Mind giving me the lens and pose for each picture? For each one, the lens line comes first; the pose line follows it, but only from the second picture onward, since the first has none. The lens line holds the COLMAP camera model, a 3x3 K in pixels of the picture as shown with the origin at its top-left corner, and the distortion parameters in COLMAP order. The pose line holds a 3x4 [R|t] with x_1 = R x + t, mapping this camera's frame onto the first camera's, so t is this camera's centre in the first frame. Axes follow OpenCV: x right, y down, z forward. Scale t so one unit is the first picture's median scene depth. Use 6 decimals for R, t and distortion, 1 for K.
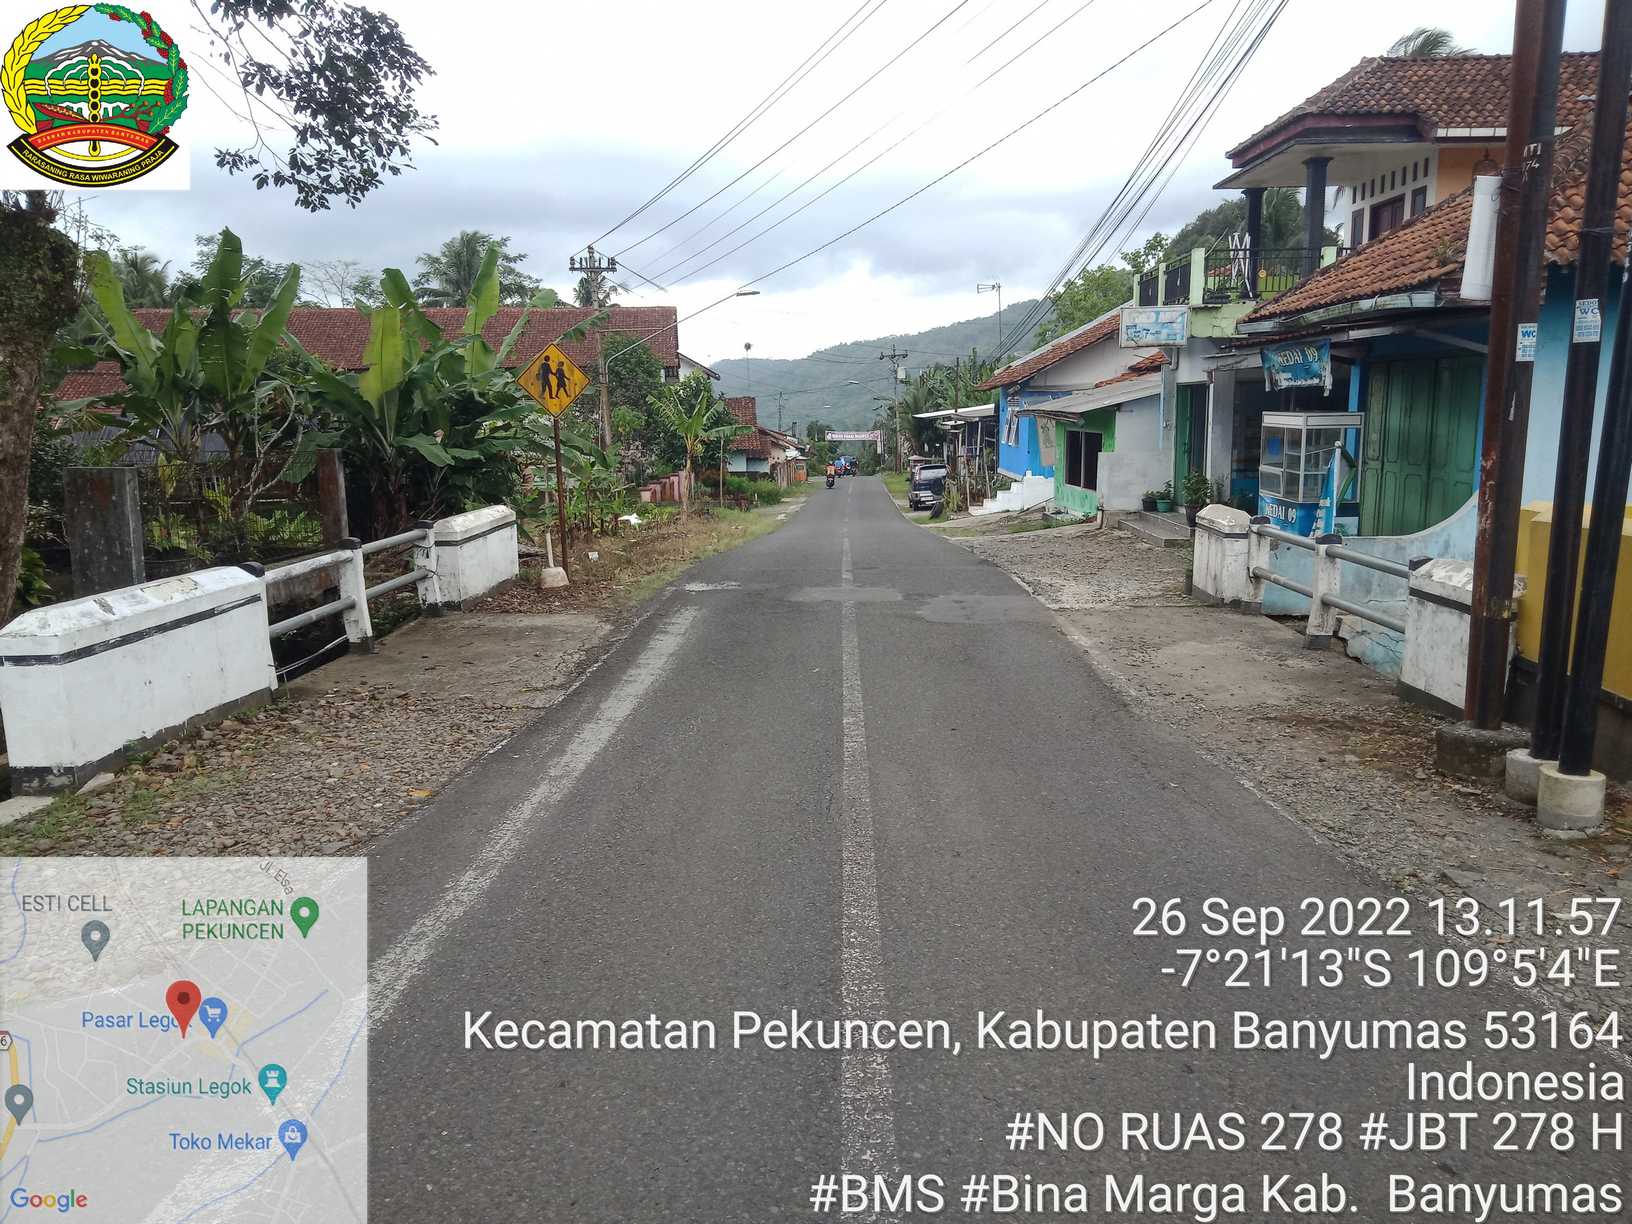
lens RADIAL K [[1252.9, 0, 816.0], [0, 1252.9, 612.0], [0, 0, 1]] dist [0.003331, 0.007134]
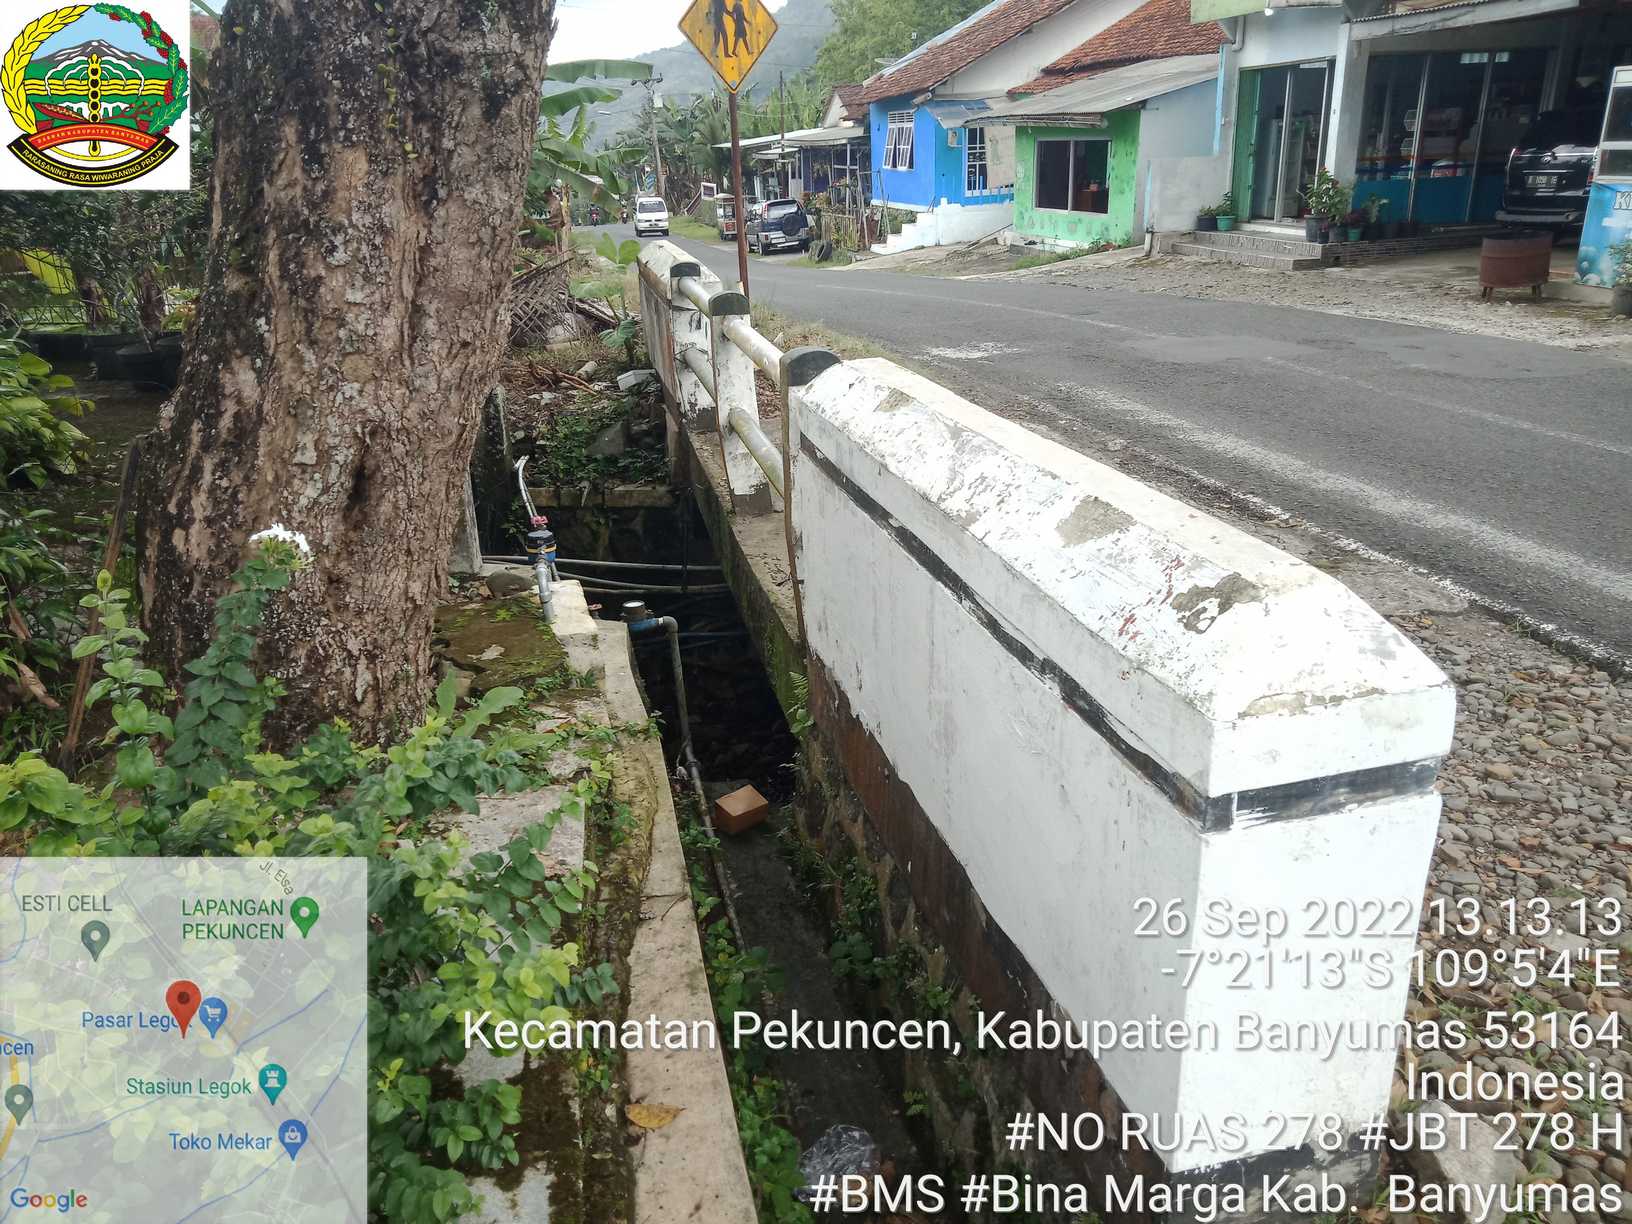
lens RADIAL K [[1252.9, 0, 816.0], [0, 1252.9, 612.0], [0, 0, 1]] dist [0.003331, 0.007134]
pose [[0.967439, -0.112706, 0.226624, -0.253280], [0.068037, 0.978230, 0.196053, -0.015817], [-0.243786, -0.174251, 0.954047, 0.263344]]
